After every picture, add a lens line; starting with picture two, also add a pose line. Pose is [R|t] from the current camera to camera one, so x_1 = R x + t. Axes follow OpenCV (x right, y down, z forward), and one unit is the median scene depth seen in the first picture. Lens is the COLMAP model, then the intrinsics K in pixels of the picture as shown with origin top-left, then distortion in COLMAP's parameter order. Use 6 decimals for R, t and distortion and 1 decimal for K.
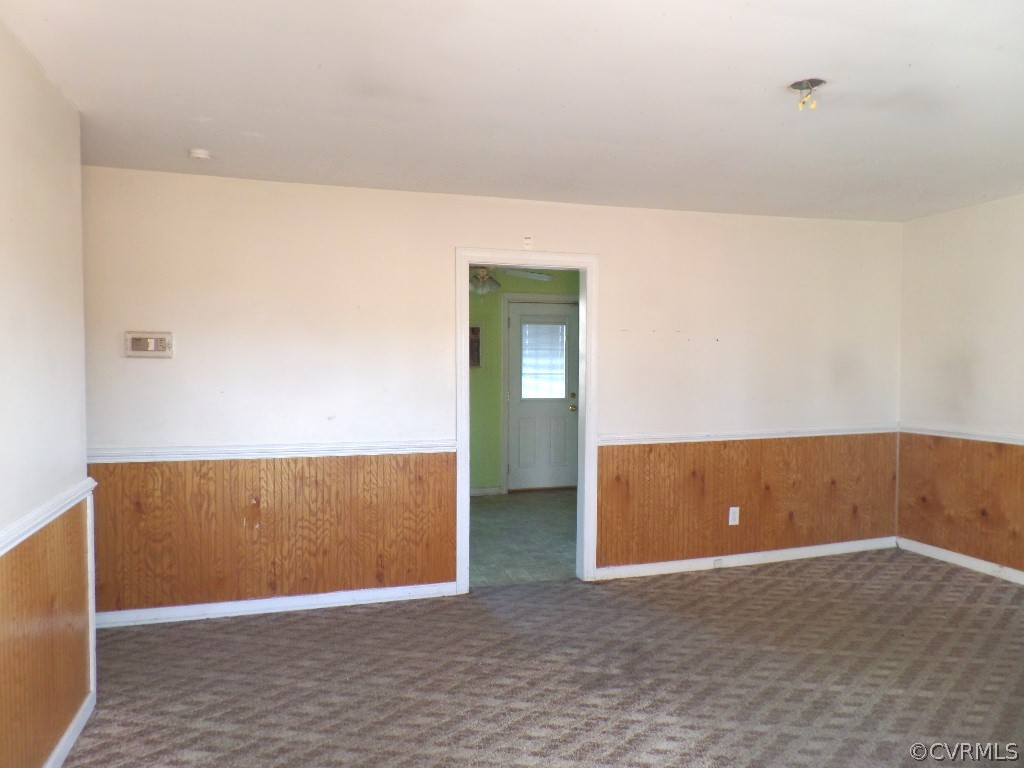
lens RADIAL K [[695.3, 0, 511.6], [0, 695.3, 383.6], [0, 0, 1]] dist [0.002993, 0.000986]
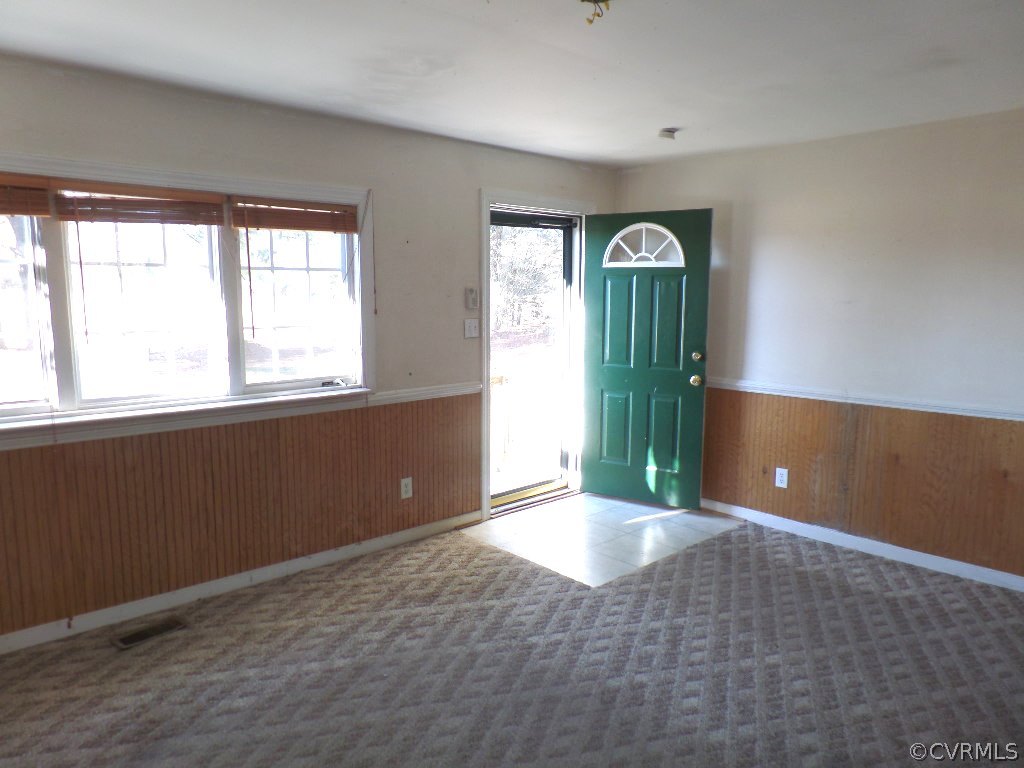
lens RADIAL K [[695.3, 0, 511.2], [0, 695.3, 388.3], [0, 0, 1]] dist [0.002993, 0.000986]
pose [[-0.896442, 0.056581, -0.439535, 0.830435], [-0.022340, 0.984785, 0.172333, -0.090697], [0.442598, 0.164306, -0.881539, 1.614729]]
